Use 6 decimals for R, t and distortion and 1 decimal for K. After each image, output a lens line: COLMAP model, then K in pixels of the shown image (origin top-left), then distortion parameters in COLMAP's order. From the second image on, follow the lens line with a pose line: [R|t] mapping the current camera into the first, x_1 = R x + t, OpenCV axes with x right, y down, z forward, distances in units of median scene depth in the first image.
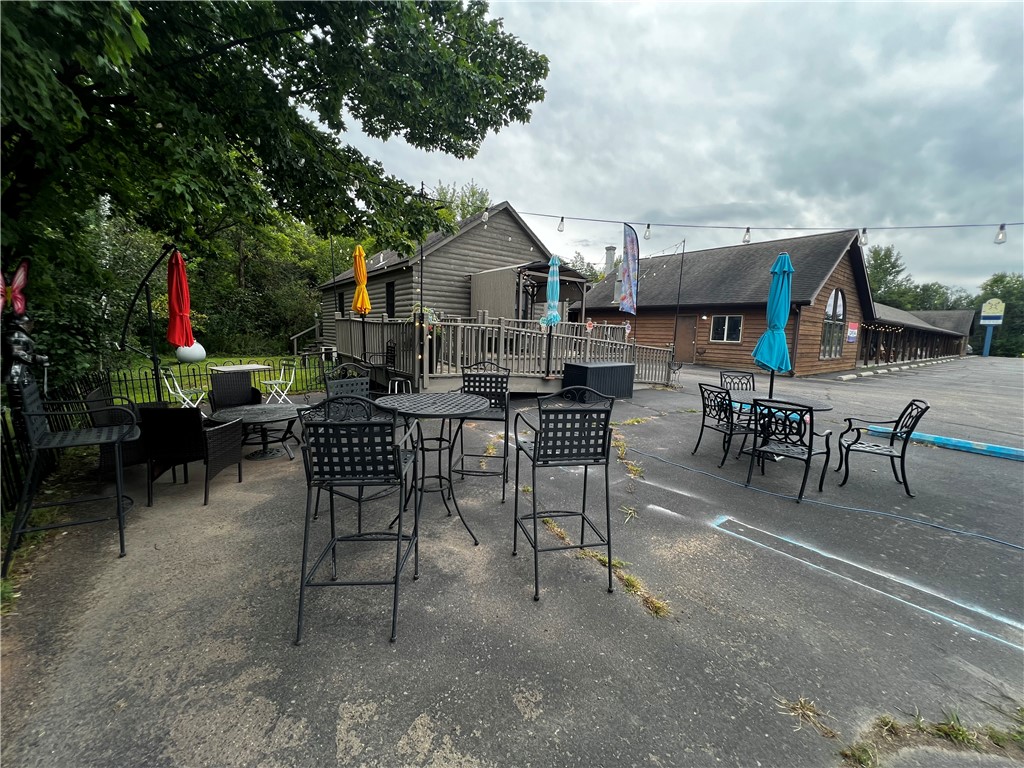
lens RADIAL K [[409.2, 0, 512.0], [0, 409.2, 384.0], [0, 0, 1]] dist [-0.000700, -0.000413]
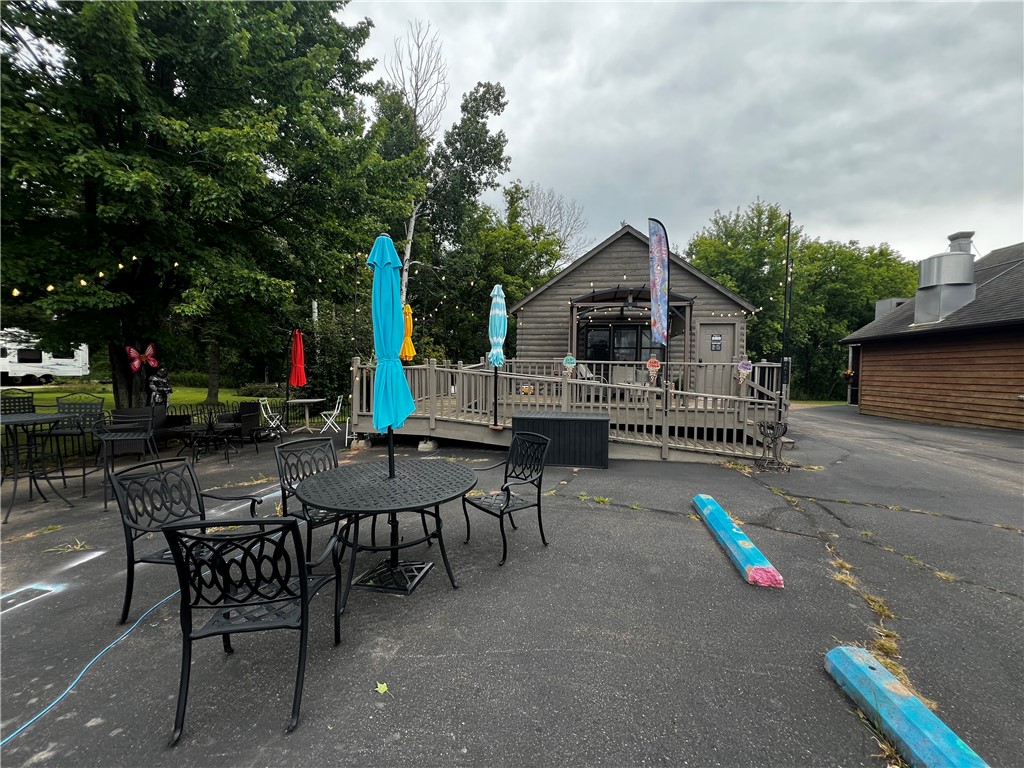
lens RADIAL K [[409.2, 0, 512.0], [0, 409.2, 384.0], [0, 0, 1]] dist [-0.000700, -0.000413]
pose [[0.678148, 0.004299, -0.734913, 0.565290], [-0.088592, 0.993169, -0.075939, -0.033022], [0.729566, 0.116606, 0.673896, 0.344844]]
